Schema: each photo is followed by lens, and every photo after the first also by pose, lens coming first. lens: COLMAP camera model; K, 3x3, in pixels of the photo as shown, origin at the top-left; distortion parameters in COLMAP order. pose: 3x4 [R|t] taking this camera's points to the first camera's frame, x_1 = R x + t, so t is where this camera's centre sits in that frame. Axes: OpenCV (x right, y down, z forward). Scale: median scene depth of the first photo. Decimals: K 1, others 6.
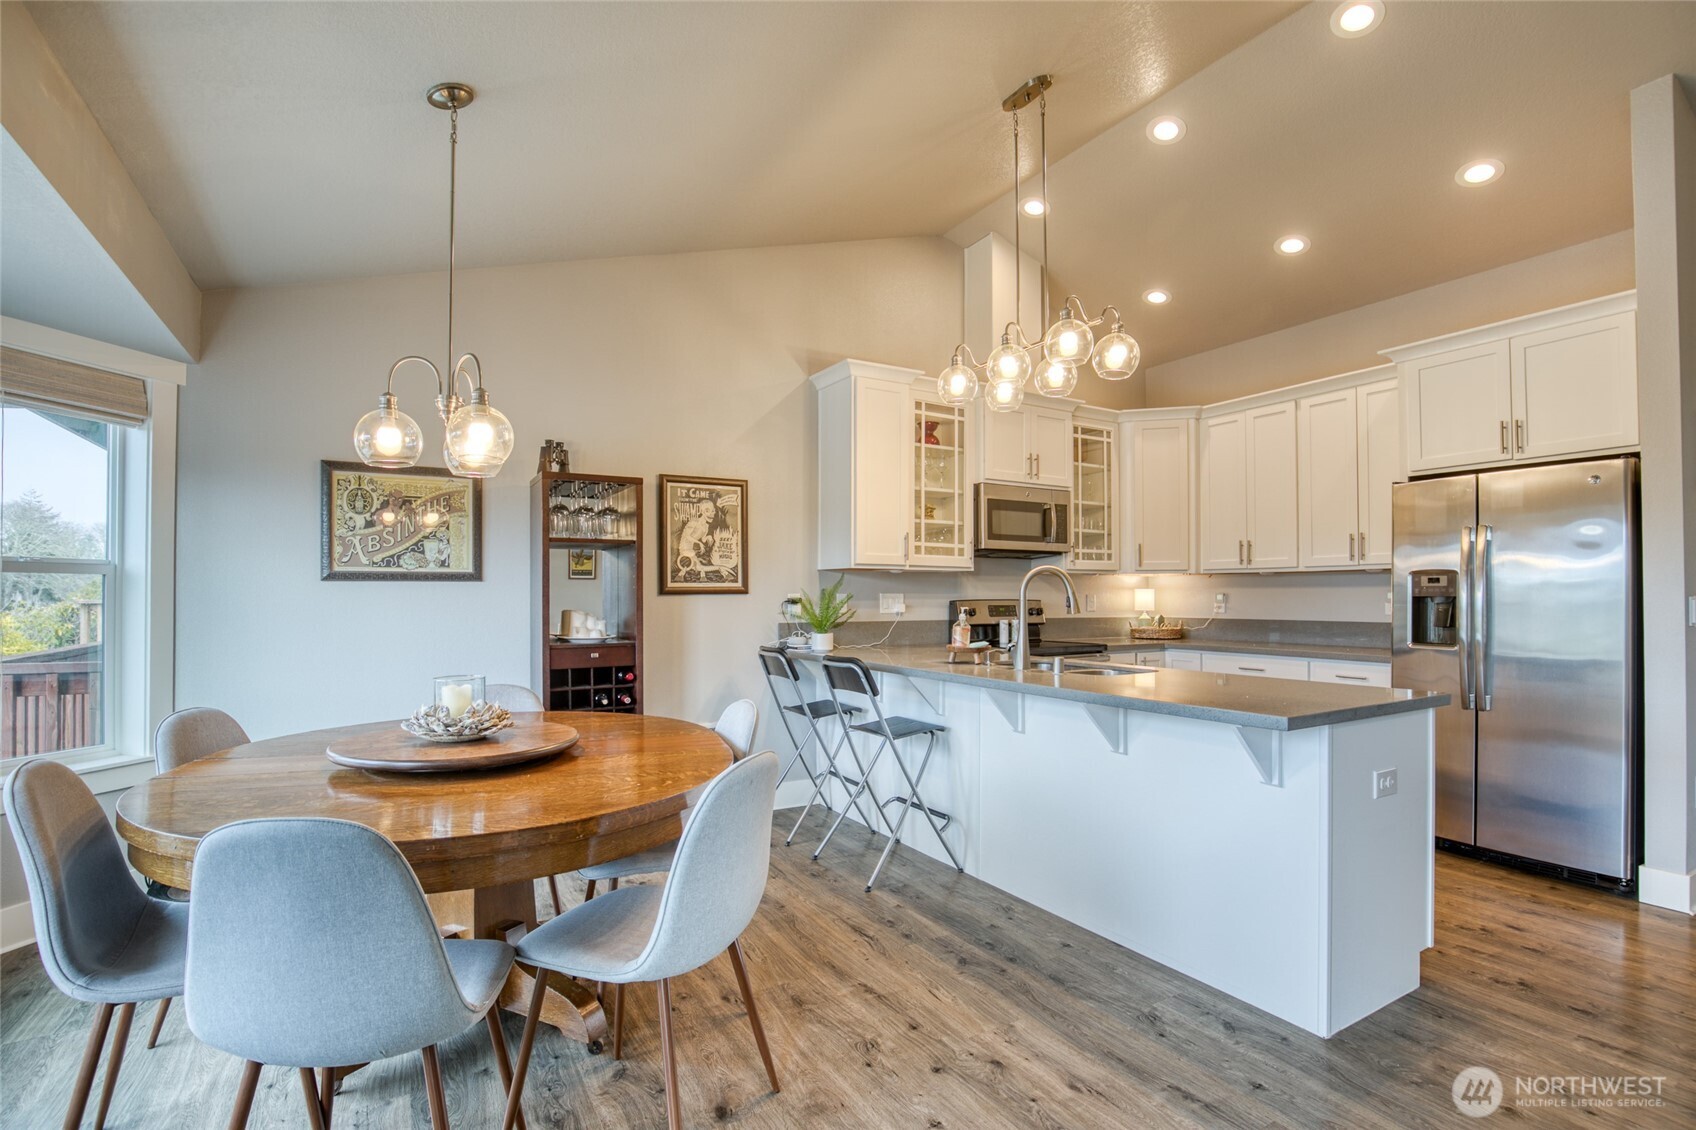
lens RADIAL K [[793.1, 0, 820.5], [0, 793.1, 588.6], [0, 0, 1]] dist [-0.018630, 0.001459]
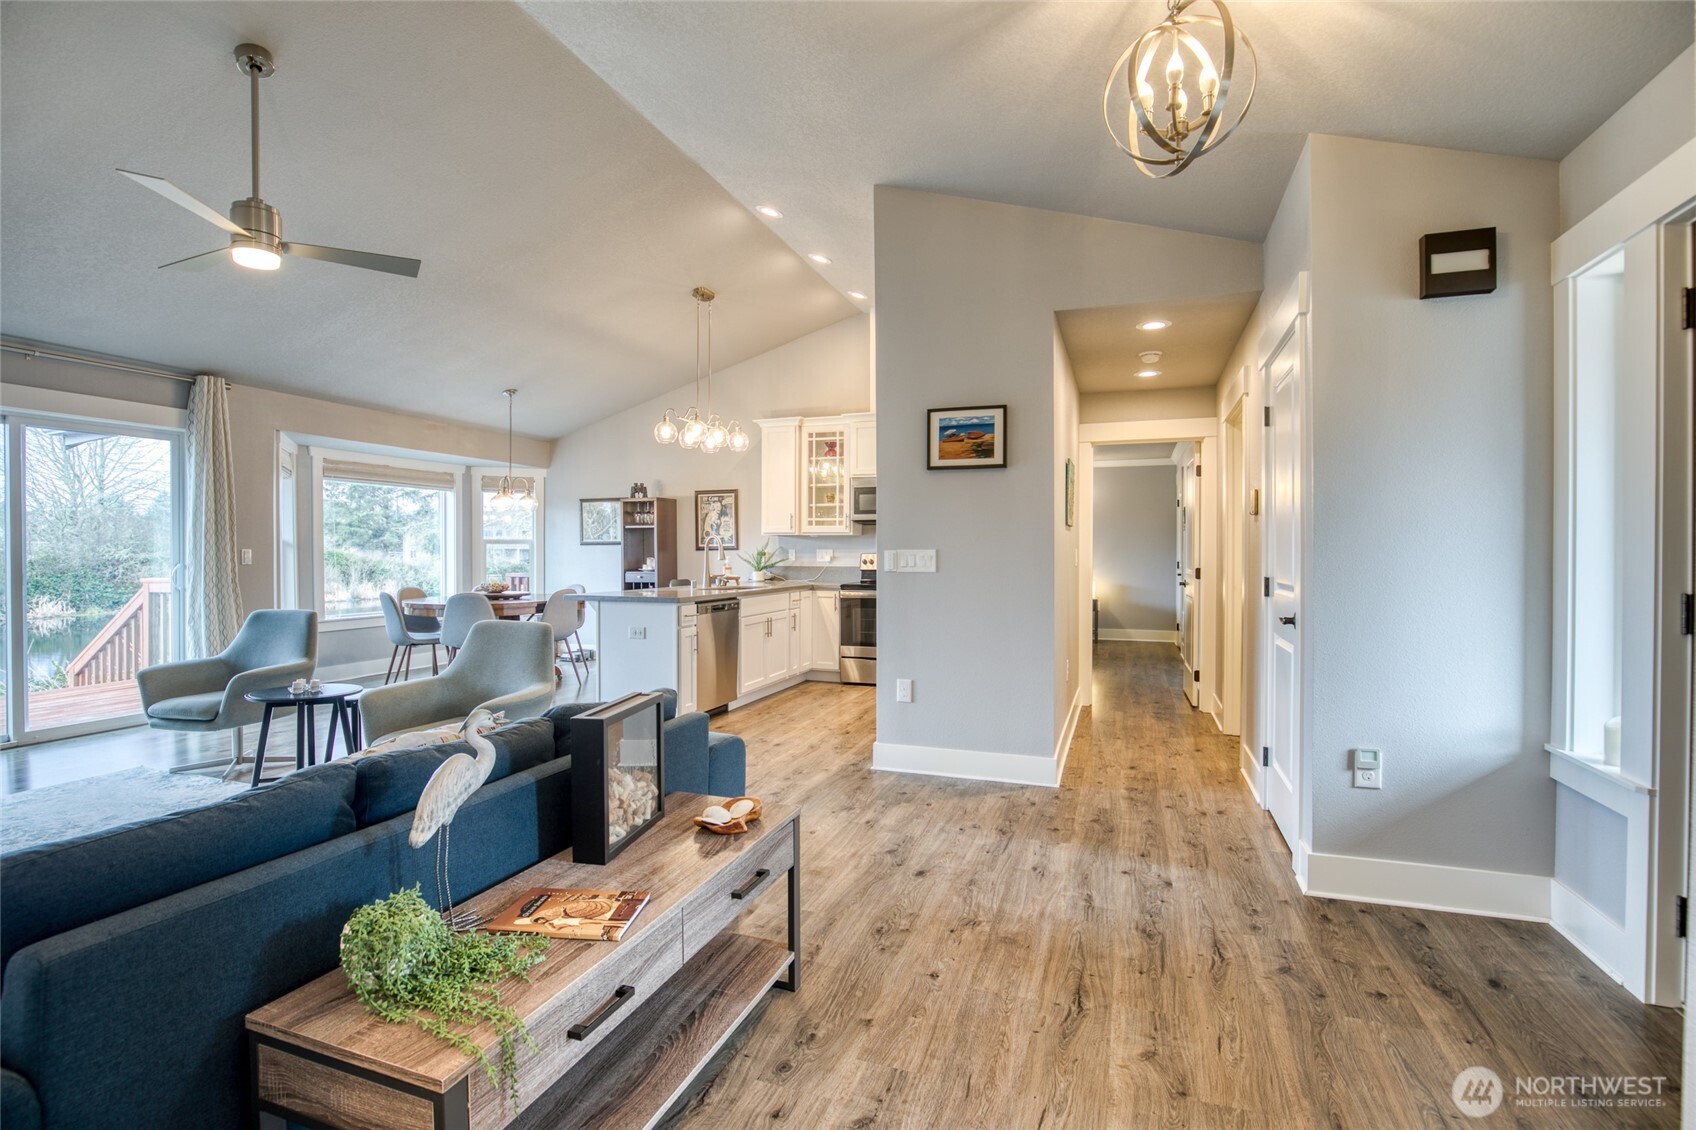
lens RADIAL K [[781.4, 0, 839.4], [0, 781.4, 562.4], [0, 0, 1]] dist [-0.029562, -0.000347]
pose [[0.623685, 0.009919, -0.781613, 1.571284], [0.003365, 0.999876, 0.015375, 0.009083], [0.781668, -0.012219, 0.623575, 0.041553]]
